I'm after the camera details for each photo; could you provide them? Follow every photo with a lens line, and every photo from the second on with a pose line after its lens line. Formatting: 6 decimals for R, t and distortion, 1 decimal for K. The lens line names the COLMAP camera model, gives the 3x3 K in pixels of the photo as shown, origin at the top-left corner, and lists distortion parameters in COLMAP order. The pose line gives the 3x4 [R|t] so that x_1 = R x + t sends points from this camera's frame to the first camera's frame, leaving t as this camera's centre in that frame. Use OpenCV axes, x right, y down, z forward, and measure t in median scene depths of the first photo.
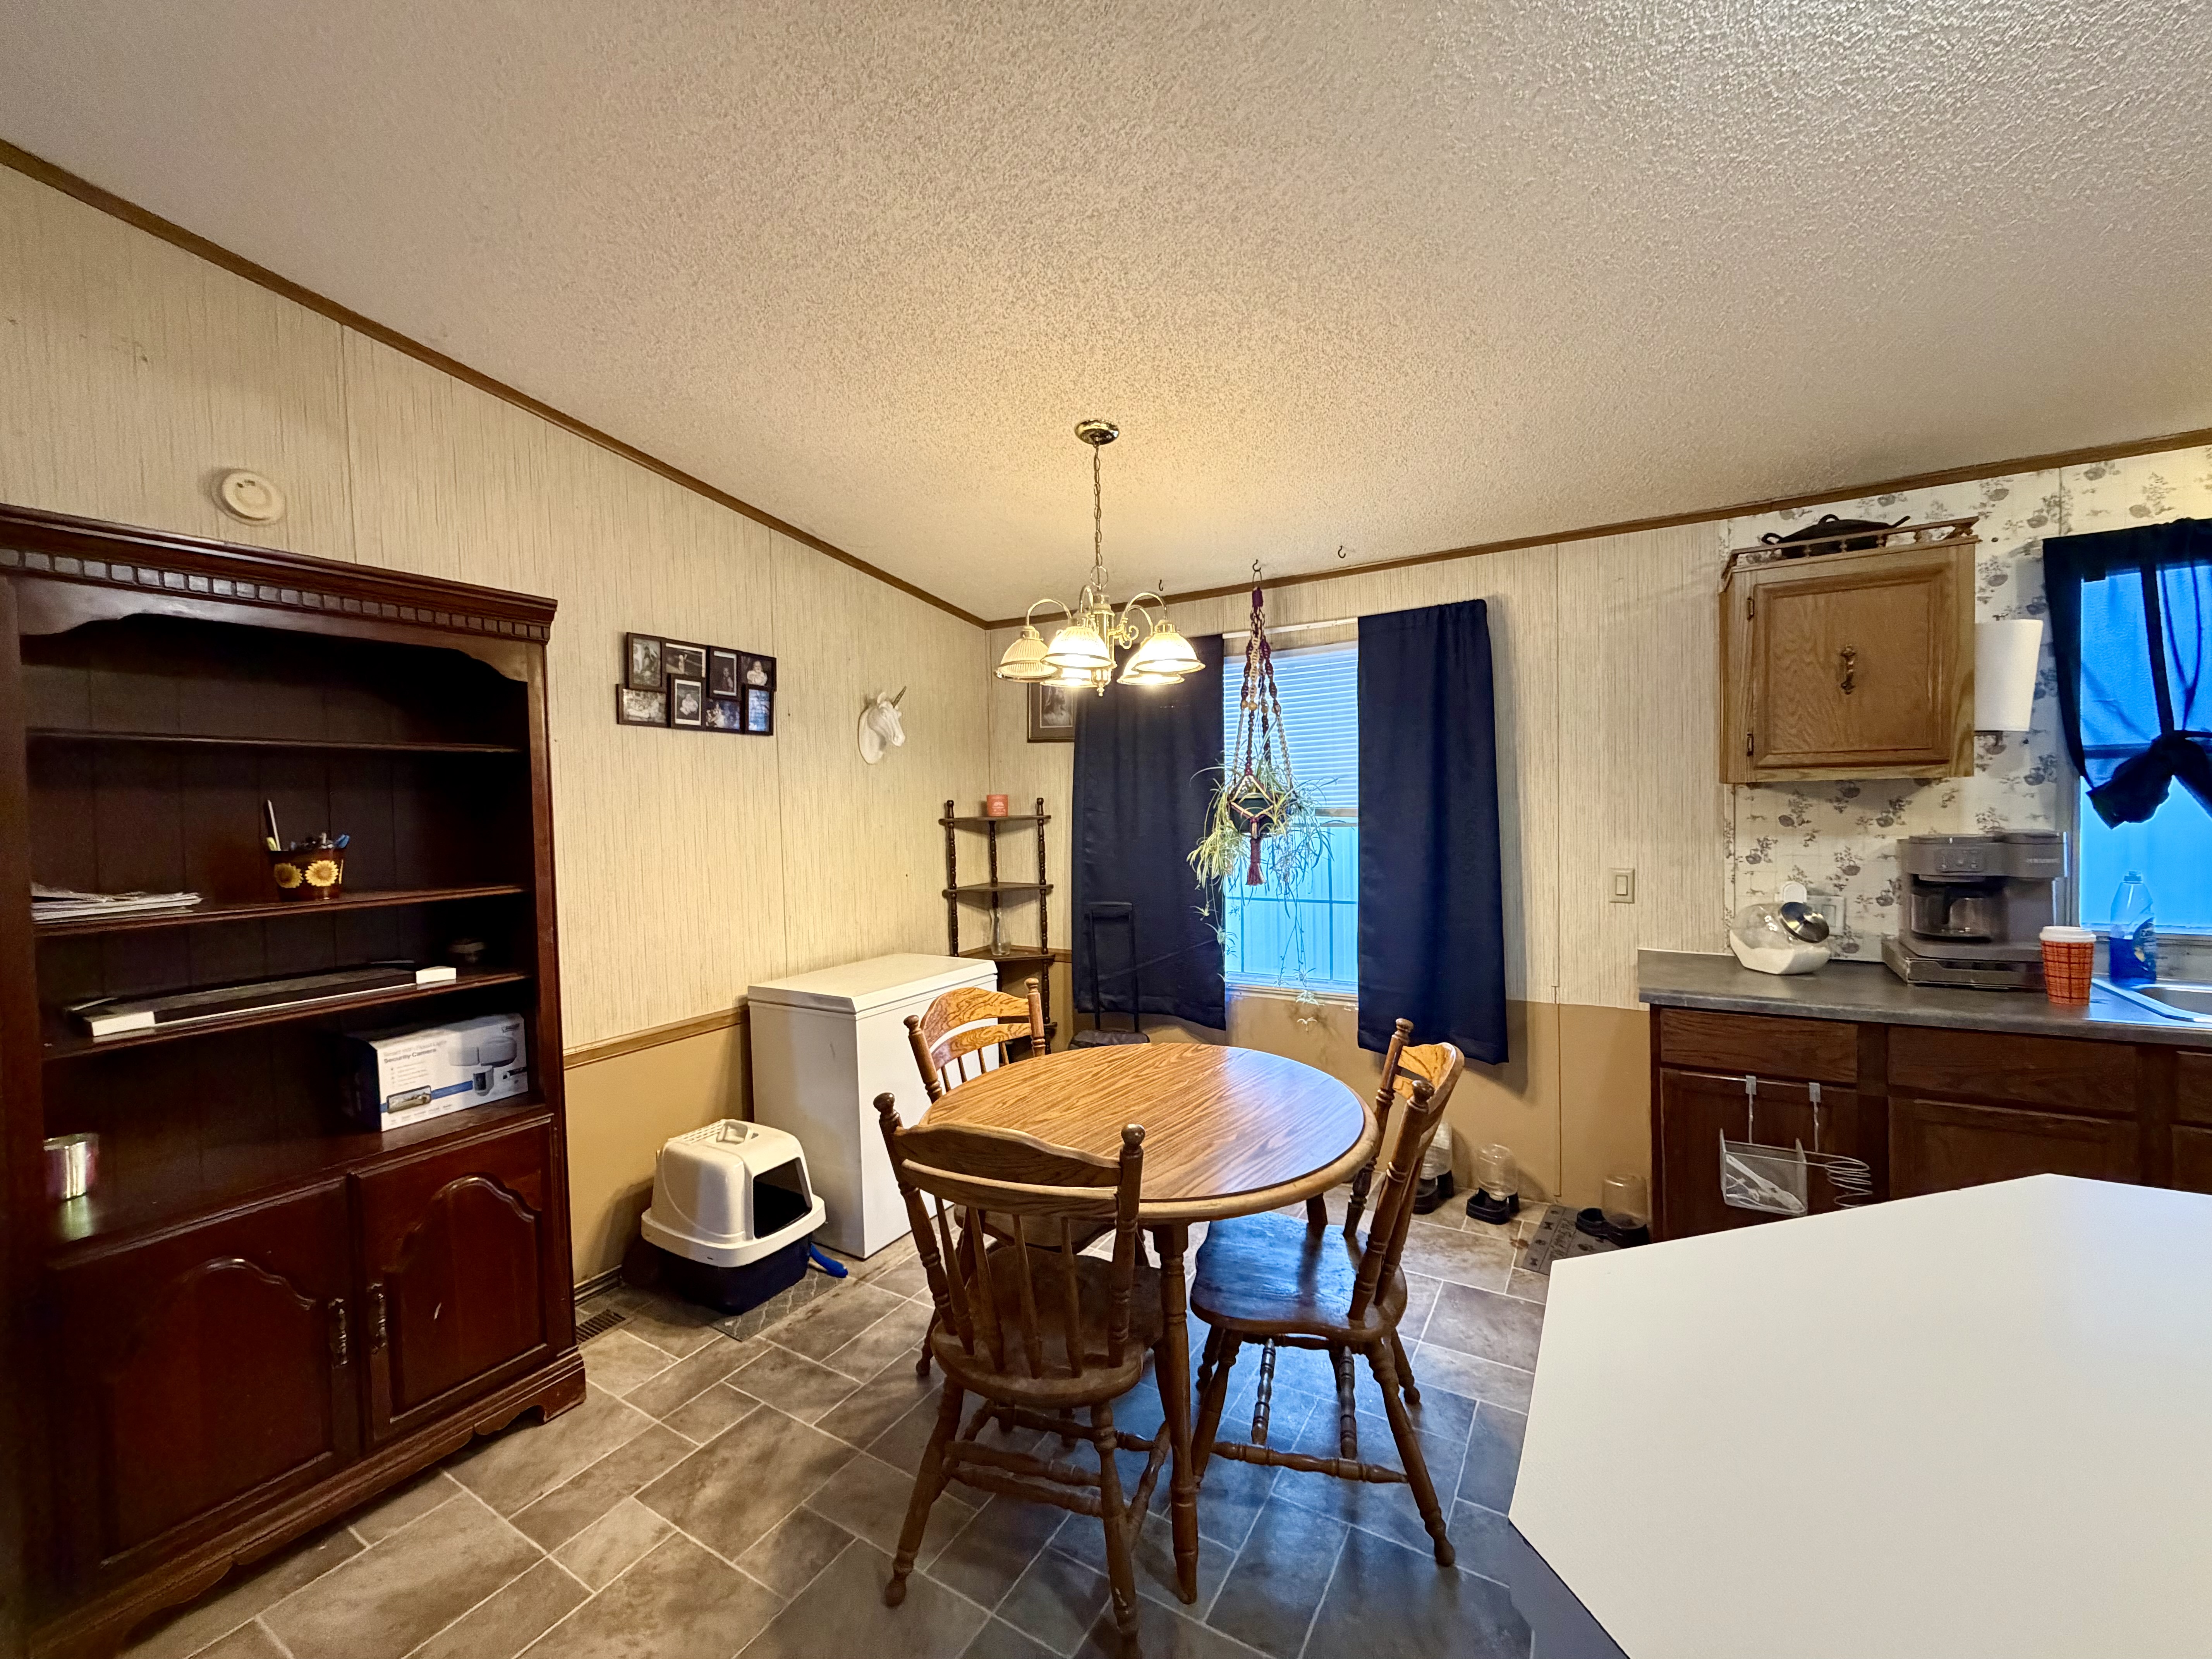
lens RADIAL K [[883.5, 0, 1106.5], [0, 883.5, 822.7], [0, 0, 1]] dist [-0.000681, -0.000315]
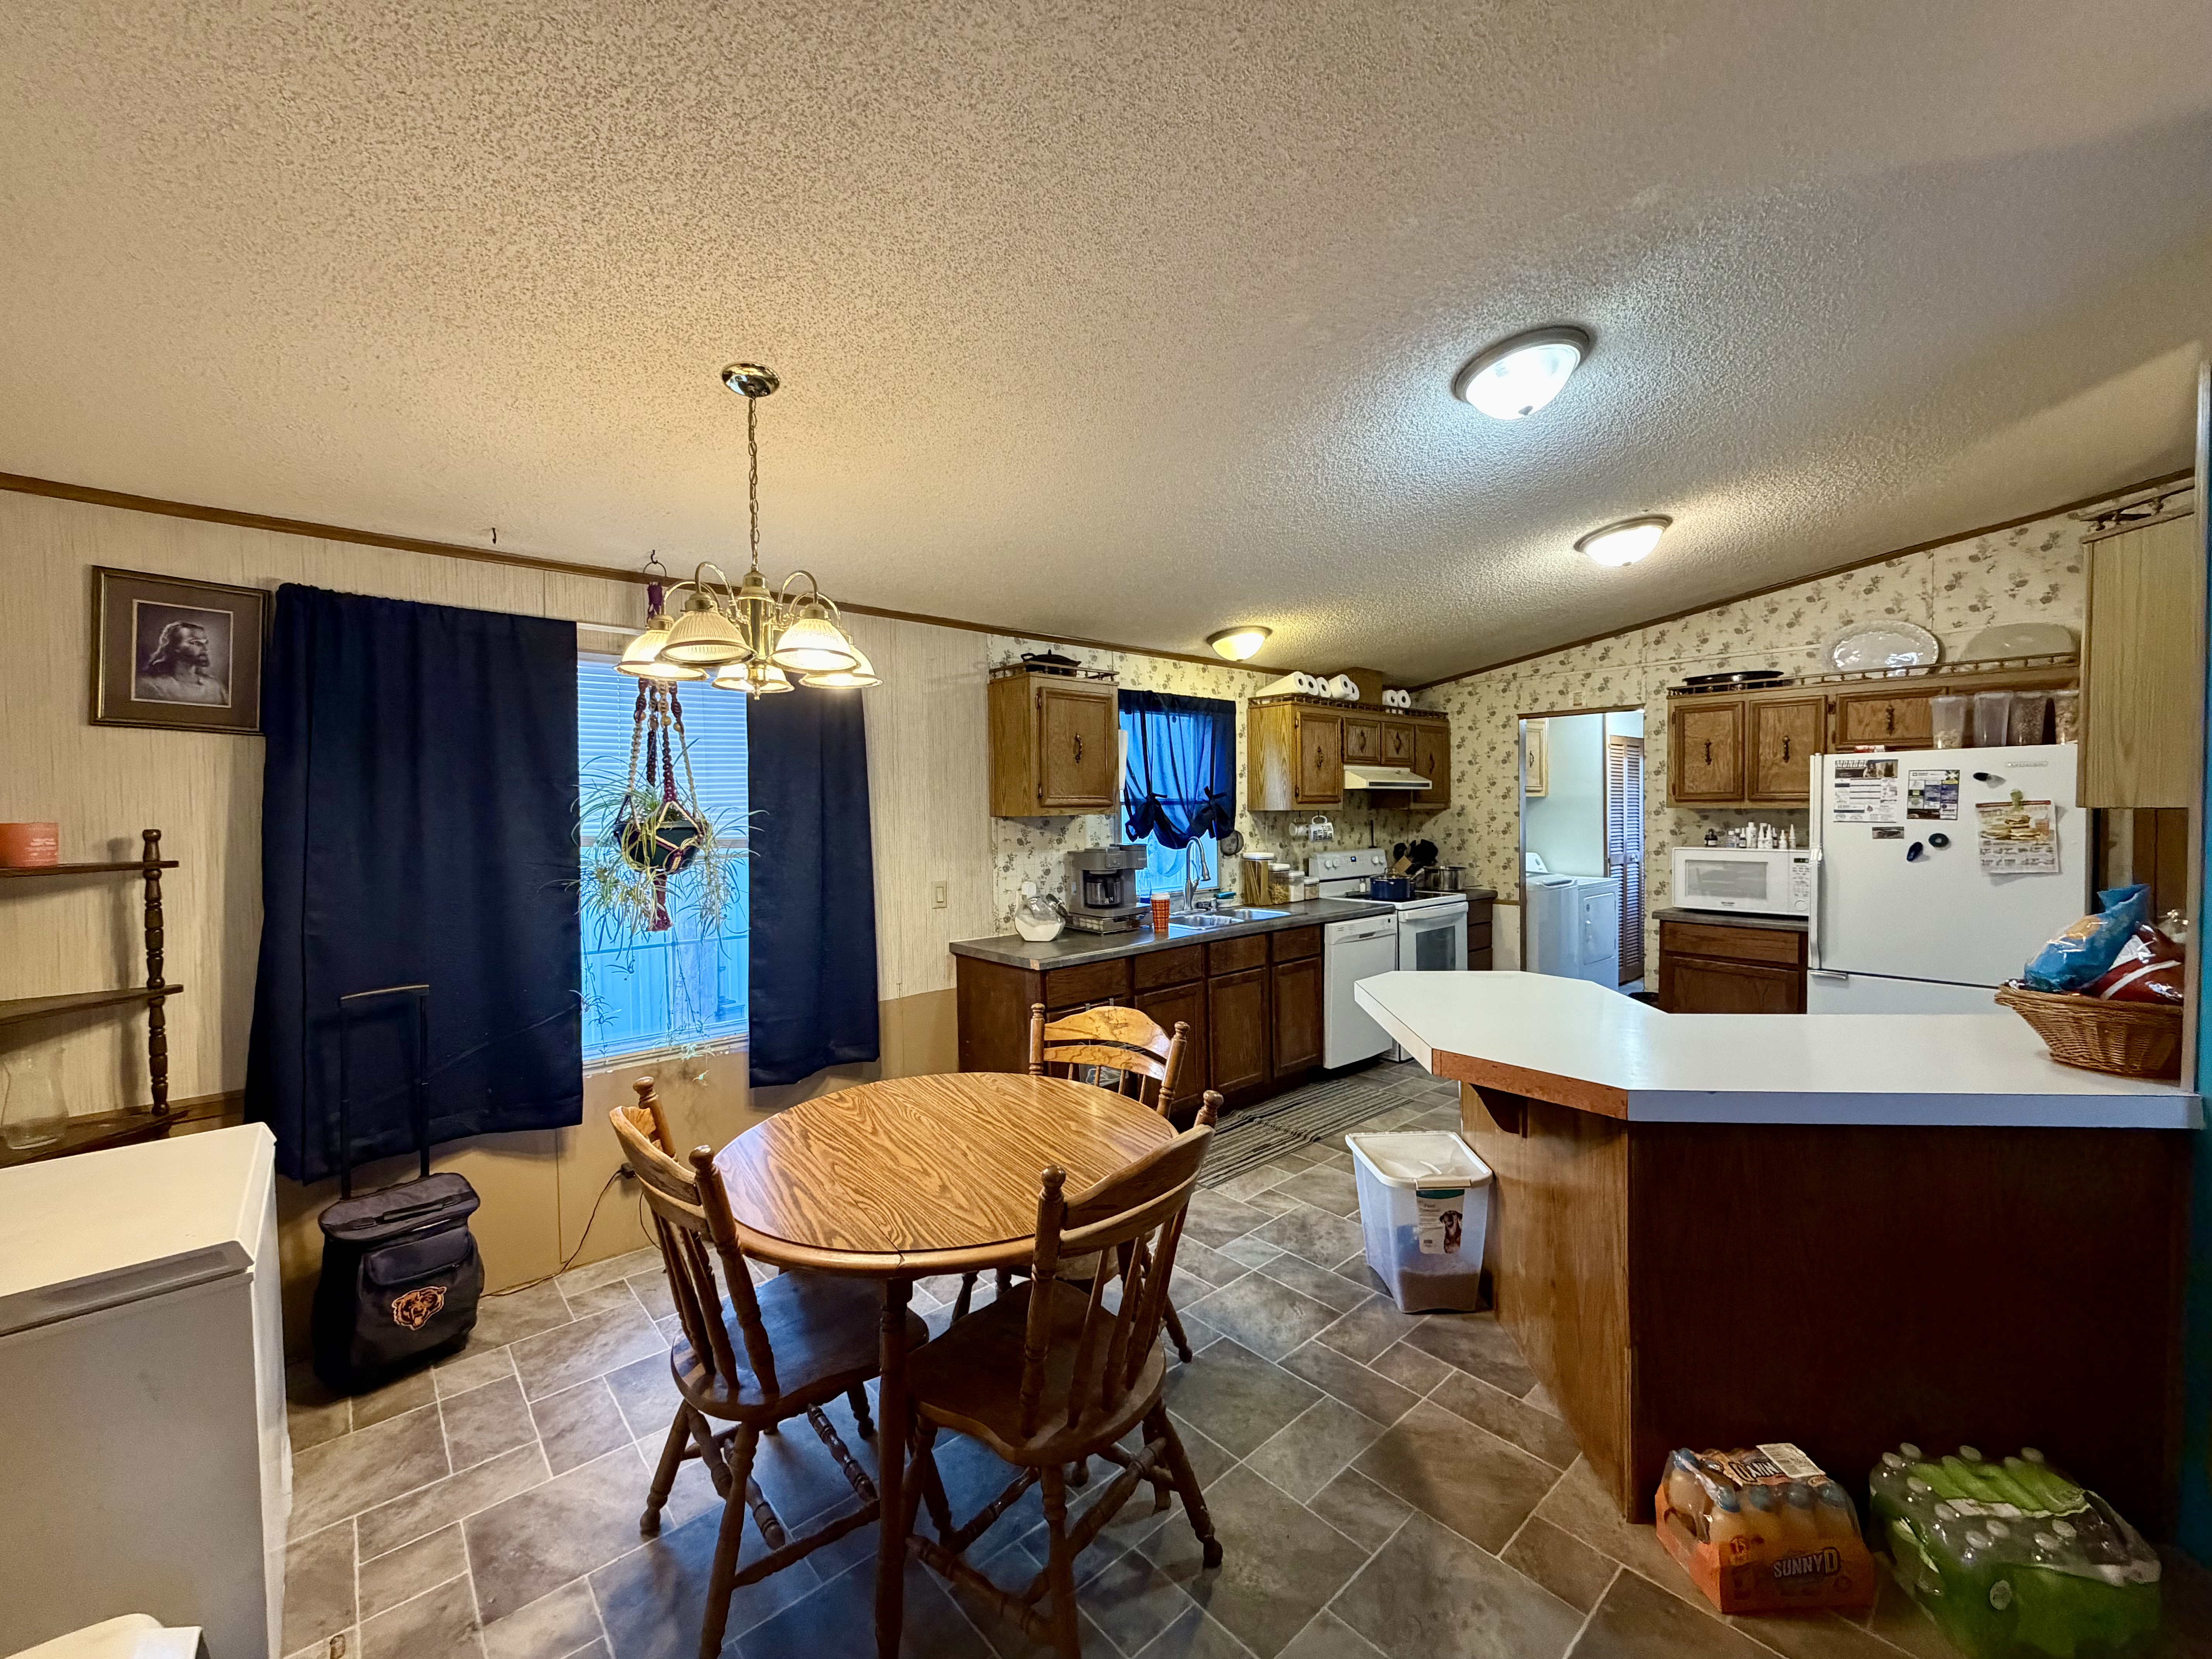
lens RADIAL K [[883.5, 0, 1105.1], [0, 883.5, 817.5], [0, 0, 1]] dist [-0.000681, -0.000315]
pose [[0.300164, 0.011845, 0.953814, -0.618119], [0.032861, 0.999201, -0.022750, -0.004947], [-0.953321, 0.038172, 0.299535, 0.401736]]
